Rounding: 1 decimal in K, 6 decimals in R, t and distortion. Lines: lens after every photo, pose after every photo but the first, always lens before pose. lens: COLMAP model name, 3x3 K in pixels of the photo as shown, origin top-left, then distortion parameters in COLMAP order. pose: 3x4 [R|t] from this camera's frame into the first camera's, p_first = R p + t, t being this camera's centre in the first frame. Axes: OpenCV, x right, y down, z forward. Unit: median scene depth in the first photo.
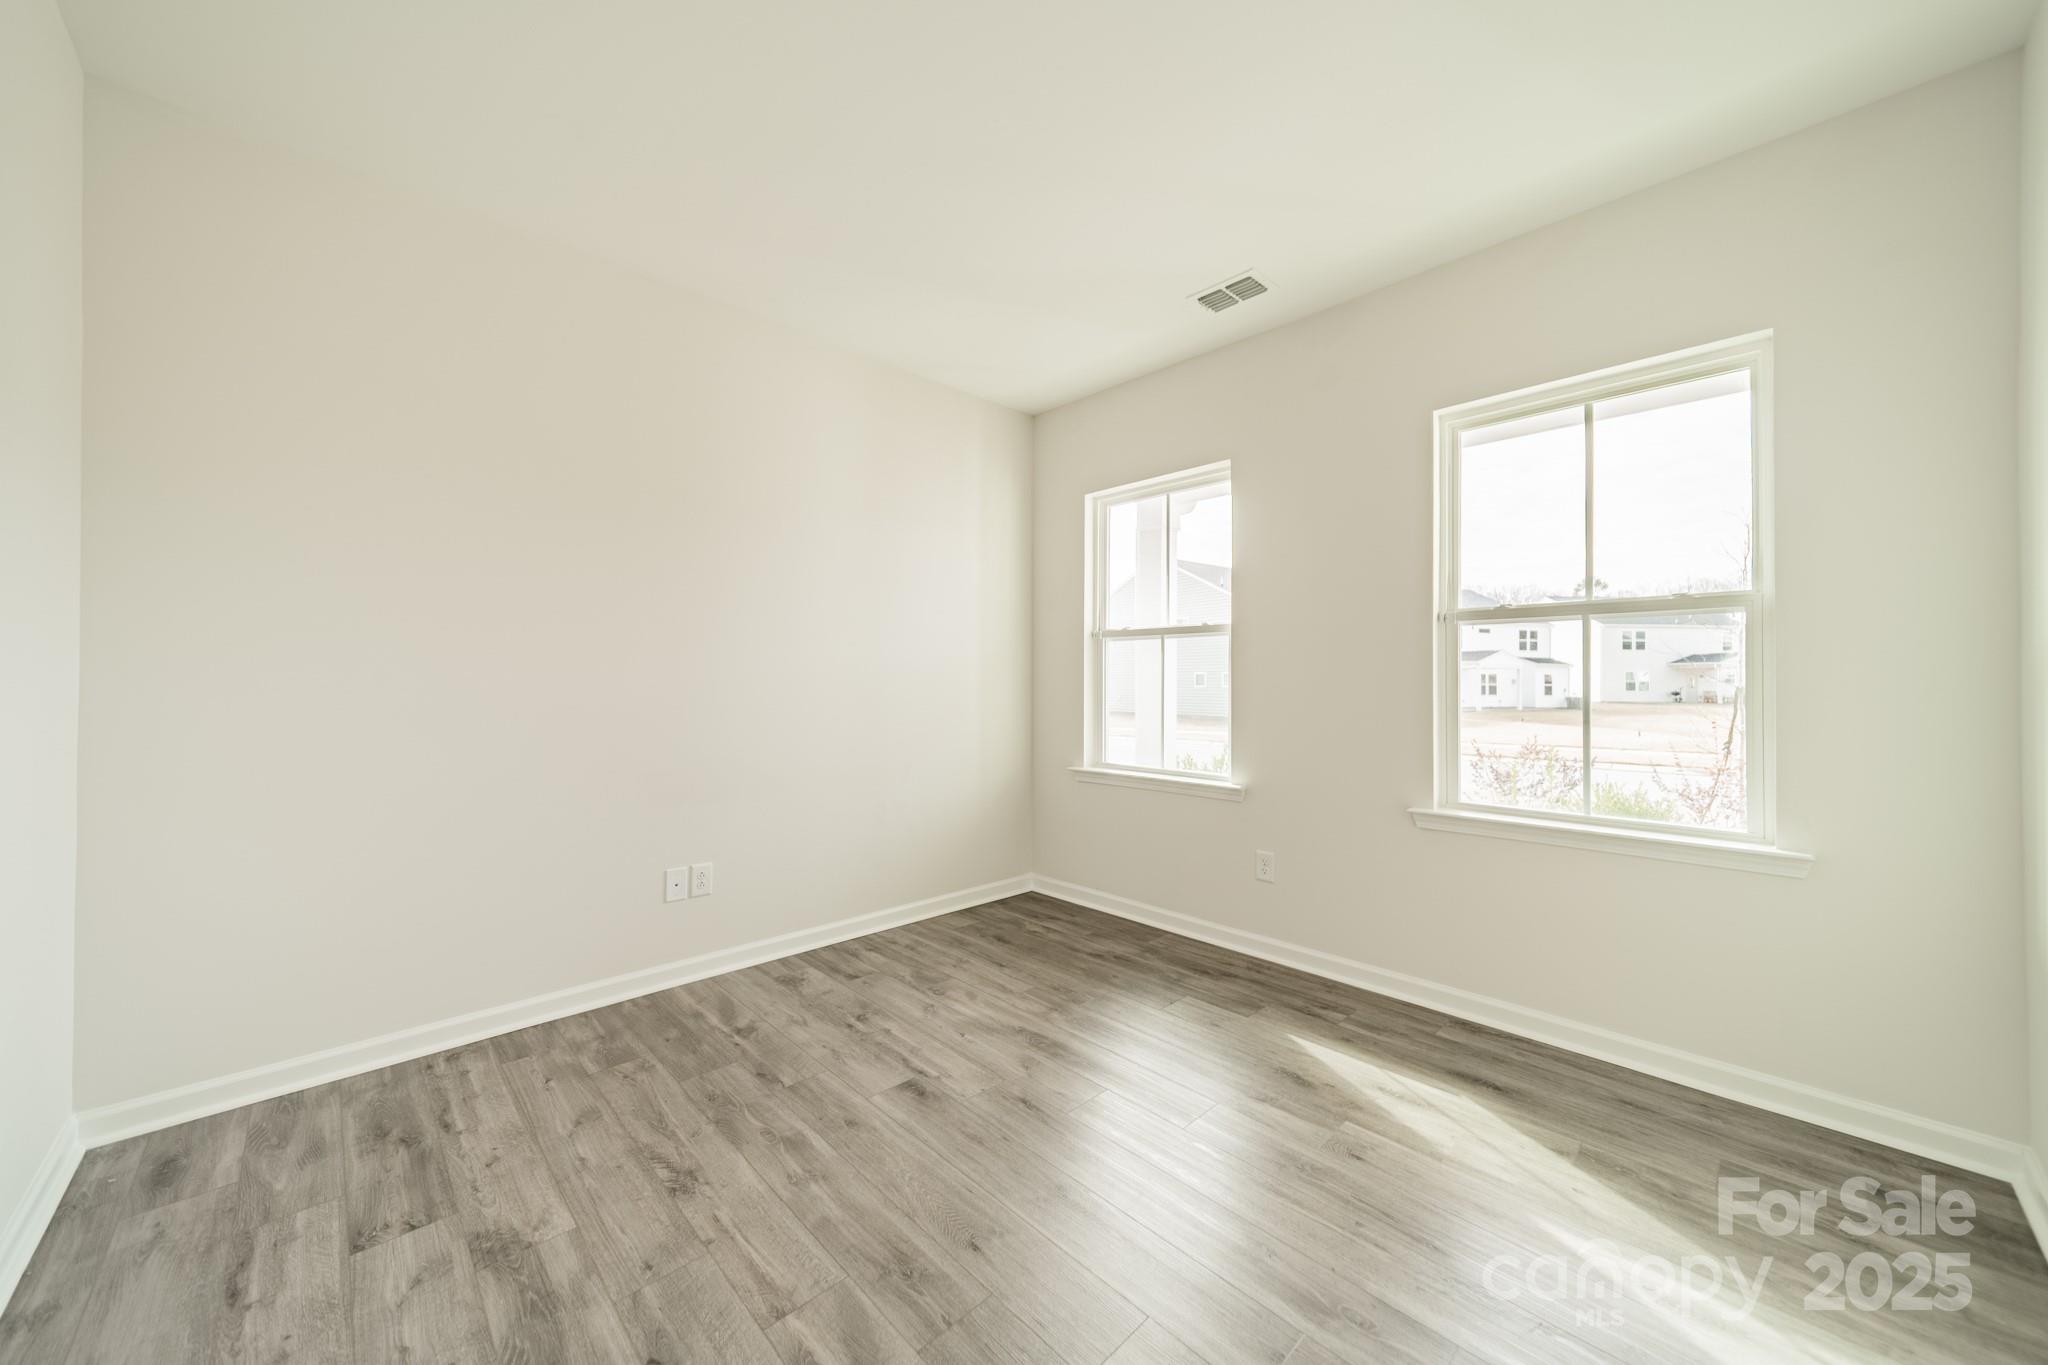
lens RADIAL K [[735.4, 0, 1016.6], [0, 735.4, 681.2], [0, 0, 1]] dist [0.007743, 0.000116]
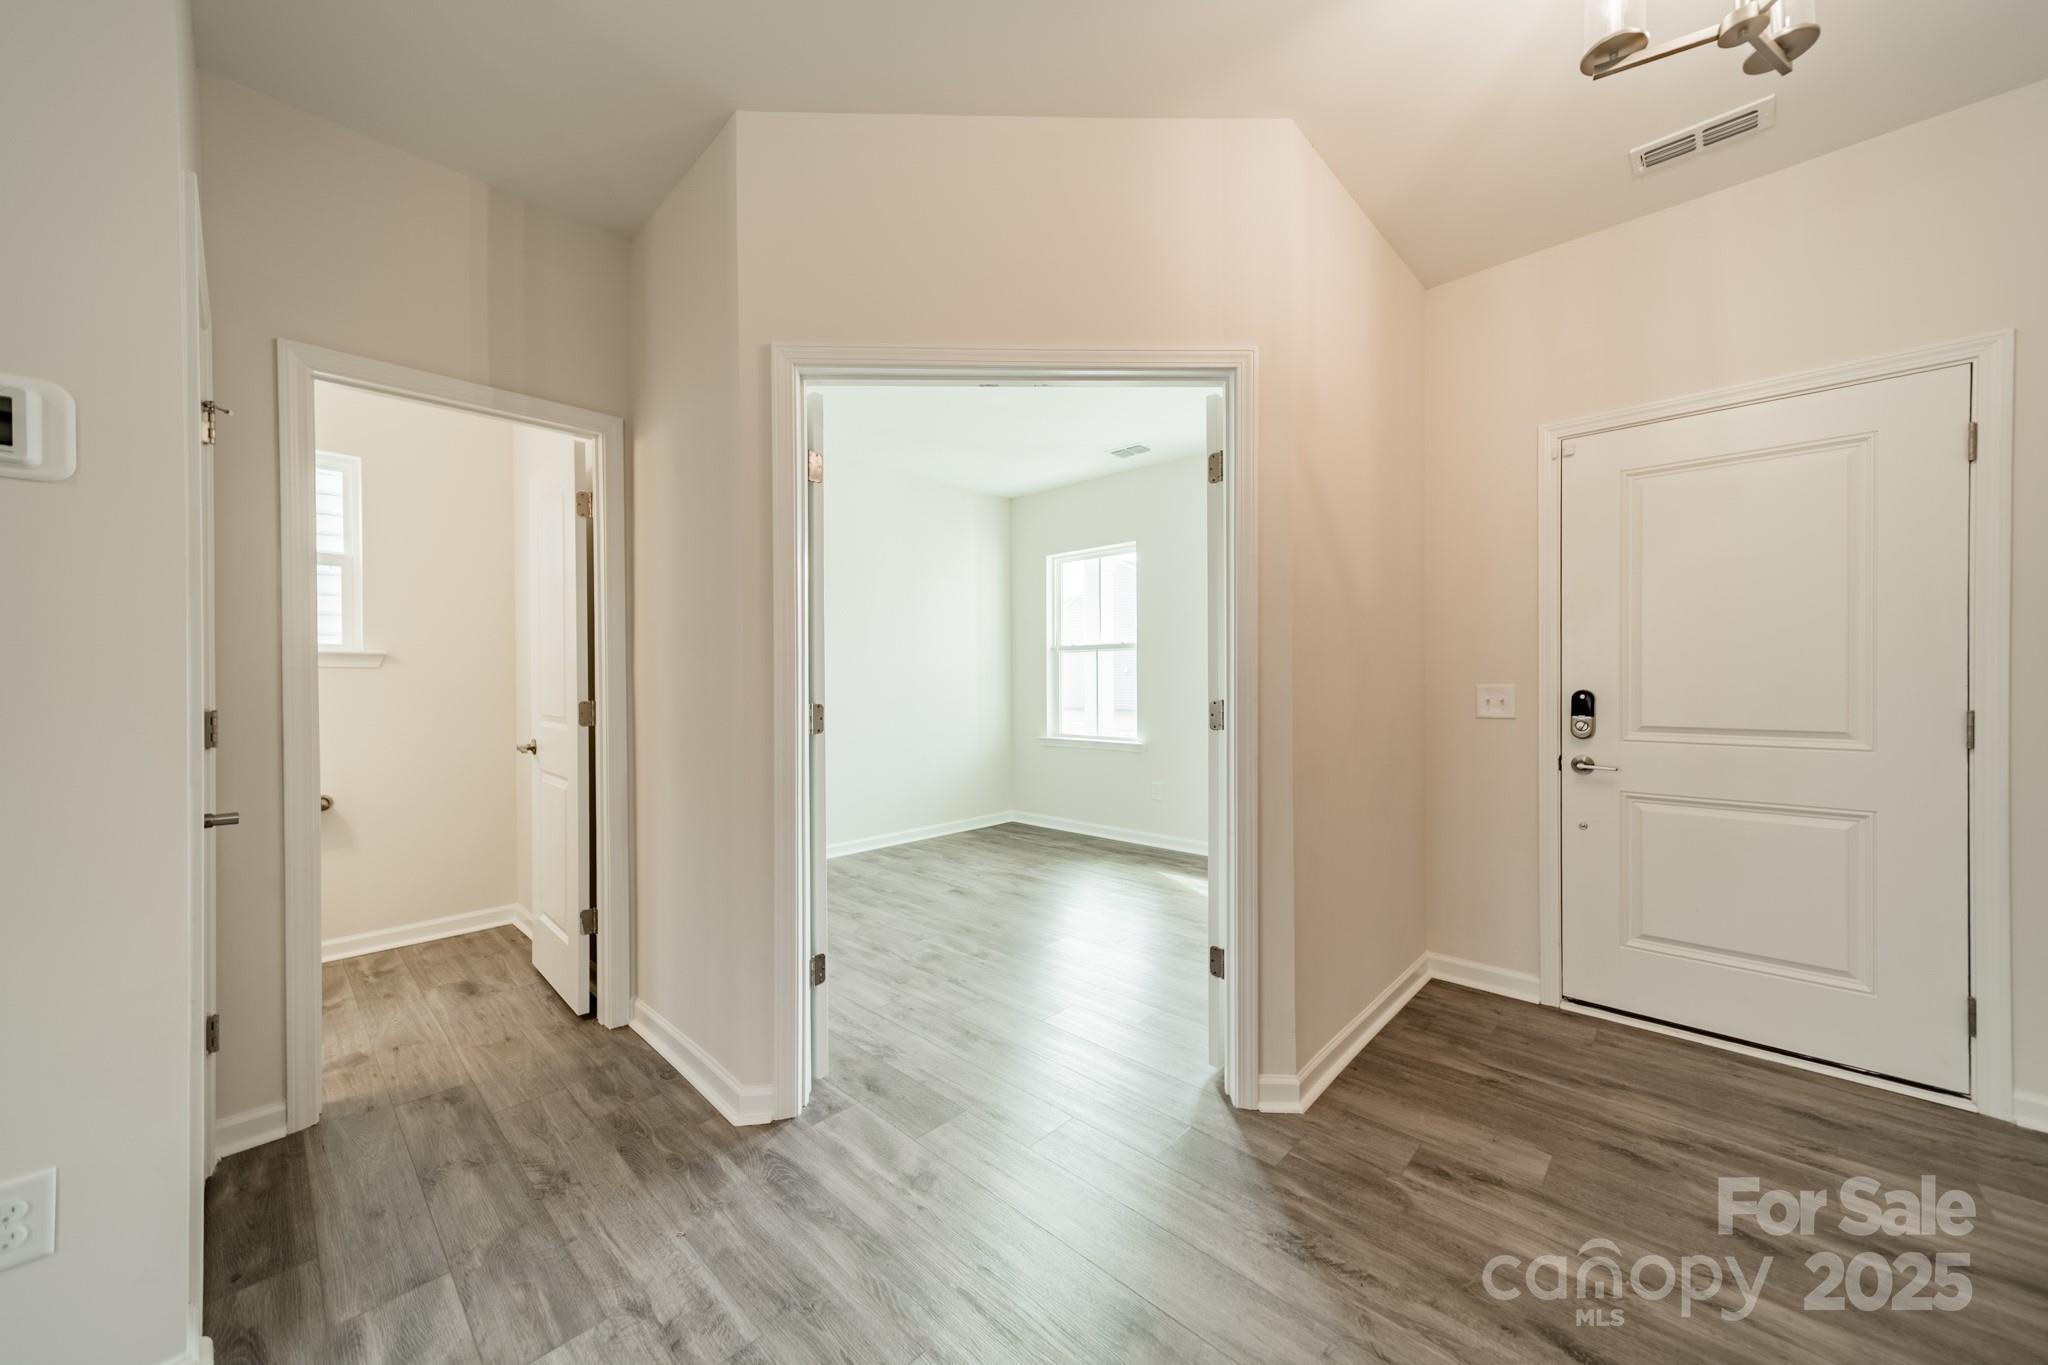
lens RADIAL K [[735.4, 0, 1018.4], [0, 735.4, 686.6], [0, 0, 1]] dist [0.007743, 0.000116]
pose [[0.999016, -0.010442, 0.043109, -0.043790], [0.010262, 0.999938, 0.004411, 0.008974], [-0.043152, -0.003964, 0.999061, -0.711242]]
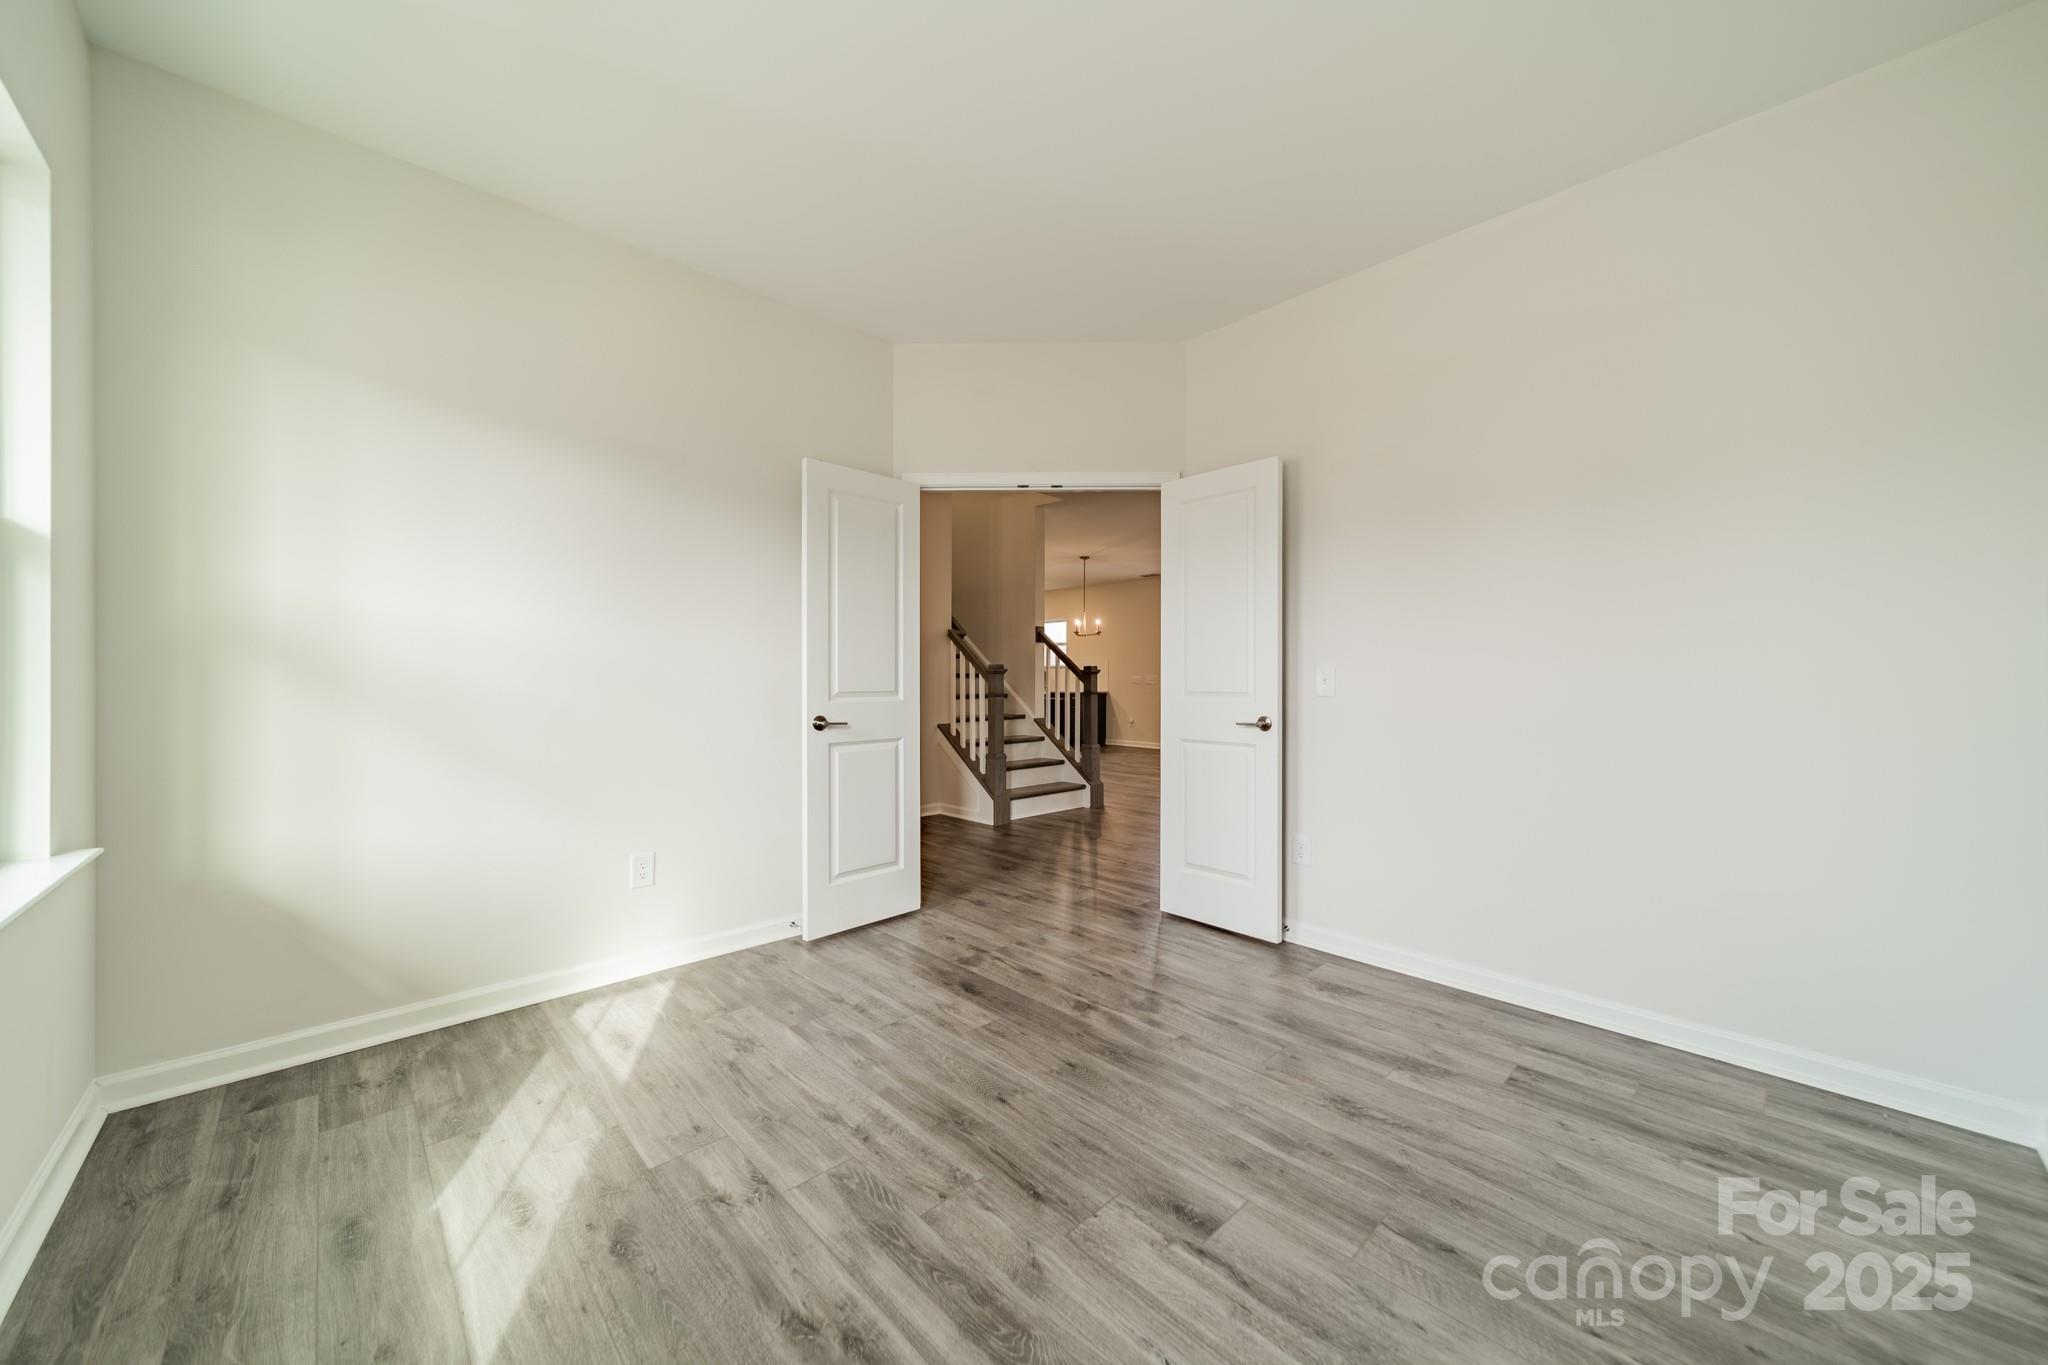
lens RADIAL K [[735.4, 0, 1014.1], [0, 735.4, 675.5], [0, 0, 1]] dist [0.007743, 0.000116]
pose [[-0.999939, -0.005732, 0.009482, 0.022216], [-0.005839, 0.999919, -0.011294, 0.033749], [-0.009416, -0.011349, -0.999891, 1.321165]]
